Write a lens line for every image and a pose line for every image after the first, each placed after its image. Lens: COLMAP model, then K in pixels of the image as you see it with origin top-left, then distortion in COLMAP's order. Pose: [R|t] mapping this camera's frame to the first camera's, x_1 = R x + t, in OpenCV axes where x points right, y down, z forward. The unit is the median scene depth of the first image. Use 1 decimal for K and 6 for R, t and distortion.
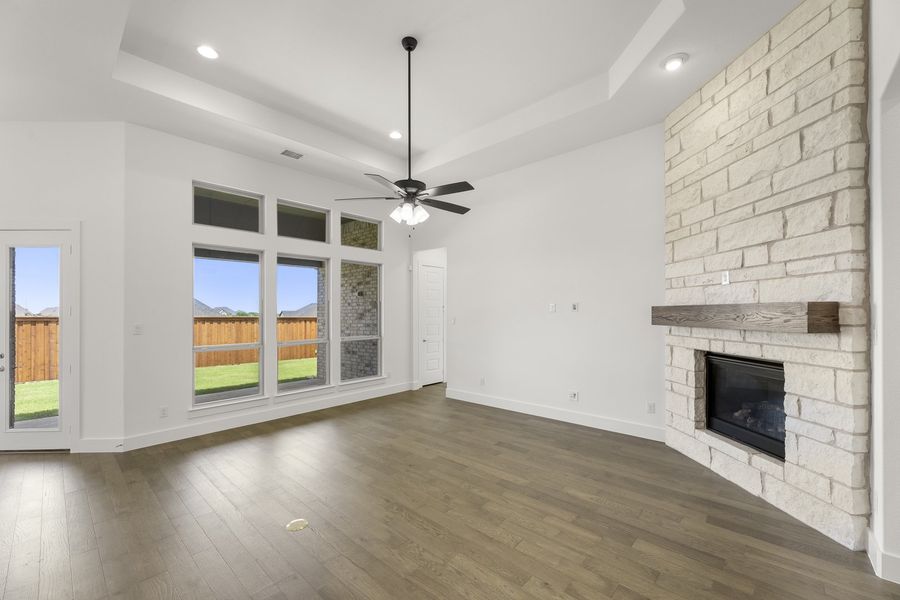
lens RADIAL K [[296.3, 0, 458.1], [0, 296.3, 295.0], [0, 0, 1]] dist [-0.000230, -0.000034]
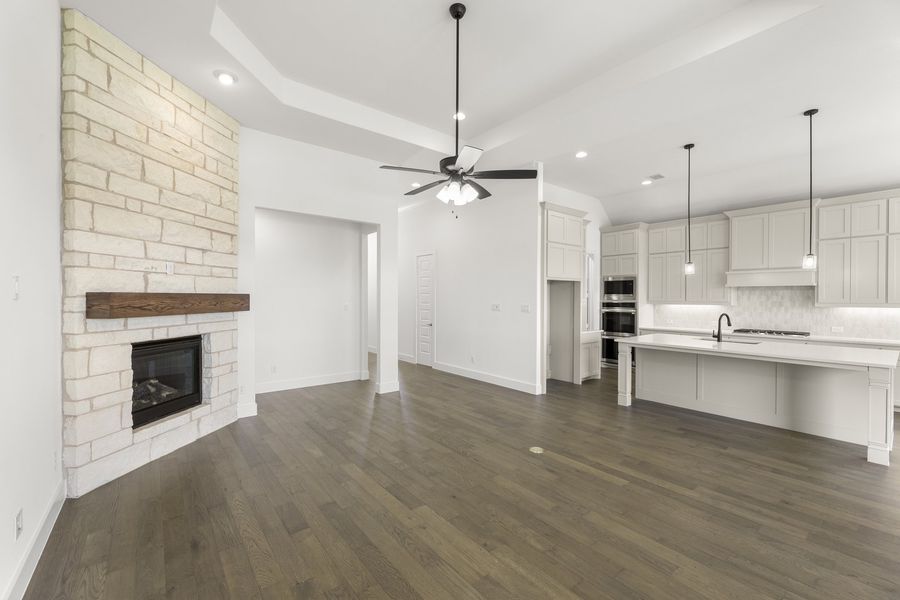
lens RADIAL K [[296.3, 0, 458.1], [0, 296.3, 295.0], [0, 0, 1]] dist [-0.000230, -0.000034]
pose [[-0.982519, 0.009750, 0.185905, -0.330772], [-0.002566, 0.997823, -0.065894, 0.107093], [-0.186143, -0.065219, -0.980356, 1.848250]]
